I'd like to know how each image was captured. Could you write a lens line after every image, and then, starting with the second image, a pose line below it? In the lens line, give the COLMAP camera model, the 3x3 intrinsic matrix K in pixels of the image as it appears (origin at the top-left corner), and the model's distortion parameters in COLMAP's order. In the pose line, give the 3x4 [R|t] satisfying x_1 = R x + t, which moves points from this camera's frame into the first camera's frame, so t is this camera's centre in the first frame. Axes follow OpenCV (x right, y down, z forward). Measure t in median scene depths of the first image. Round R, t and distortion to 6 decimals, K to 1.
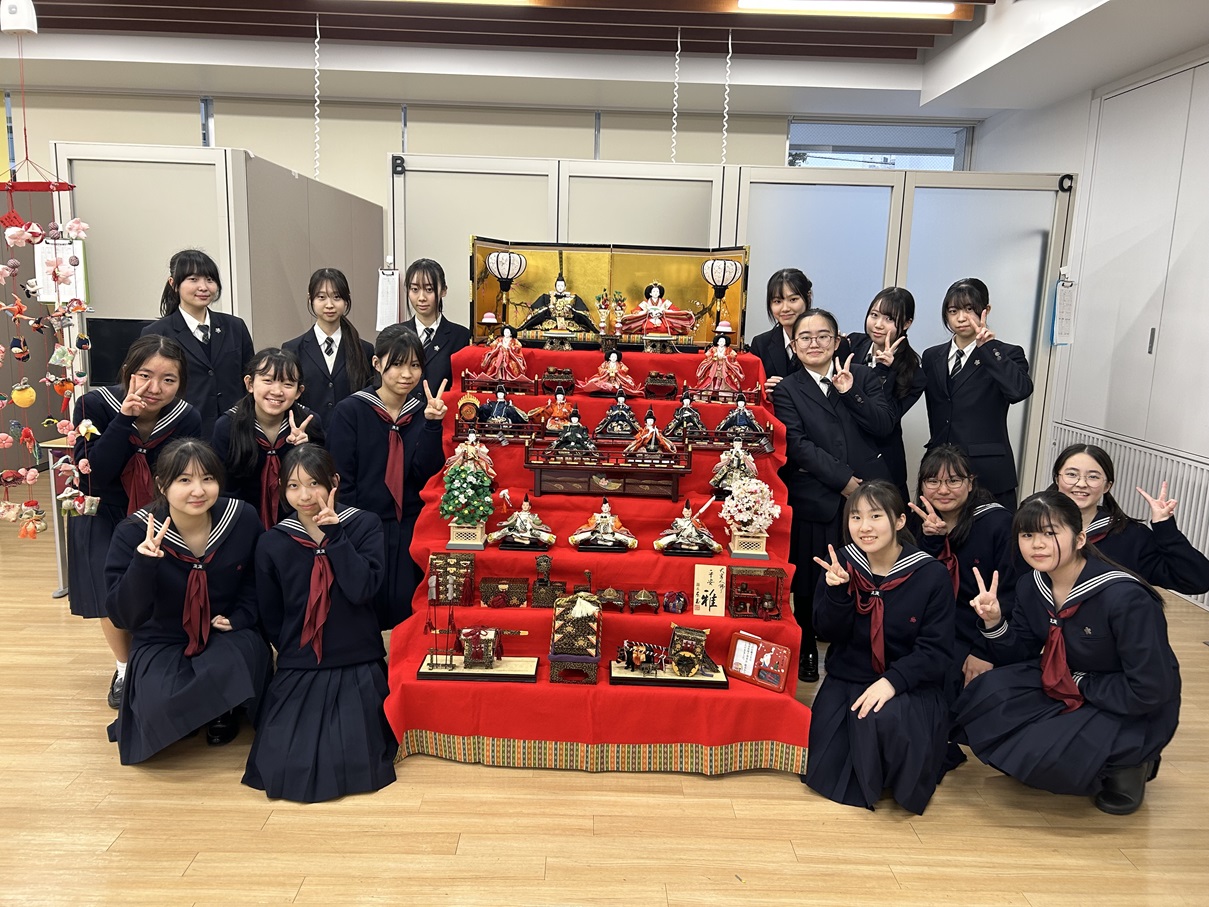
lens RADIAL K [[921.1, 0, 604.5], [0, 921.1, 453.5], [0, 0, 1]] dist [0.094611, -0.091186]
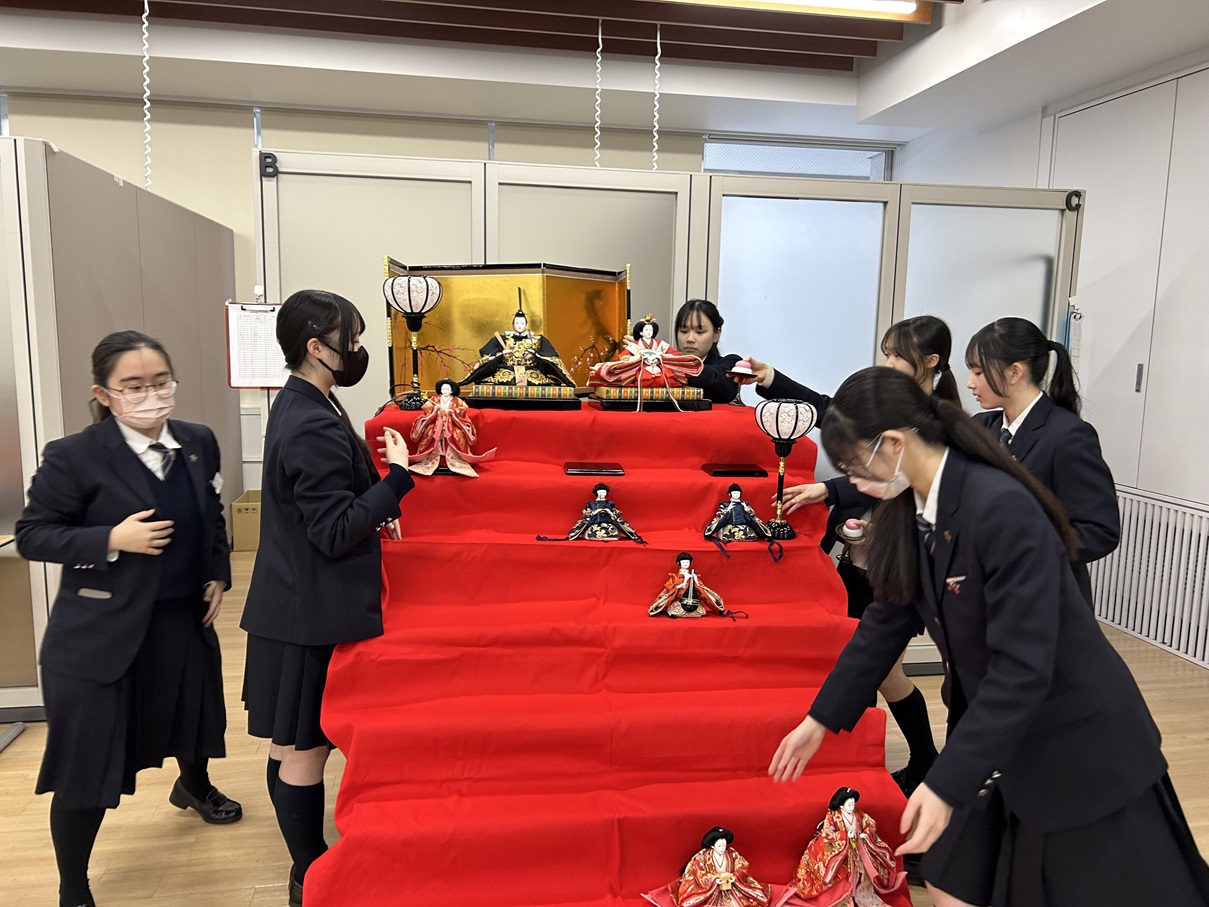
lens RADIAL K [[921.1, 0, 604.5], [0, 921.1, 453.5], [0, 0, 1]] dist [0.094611, -0.091186]
pose [[0.986821, -0.032639, 0.158490, -0.098672], [0.038787, 0.998604, -0.035854, -0.049937], [-0.157099, 0.041528, 0.986709, 0.273677]]
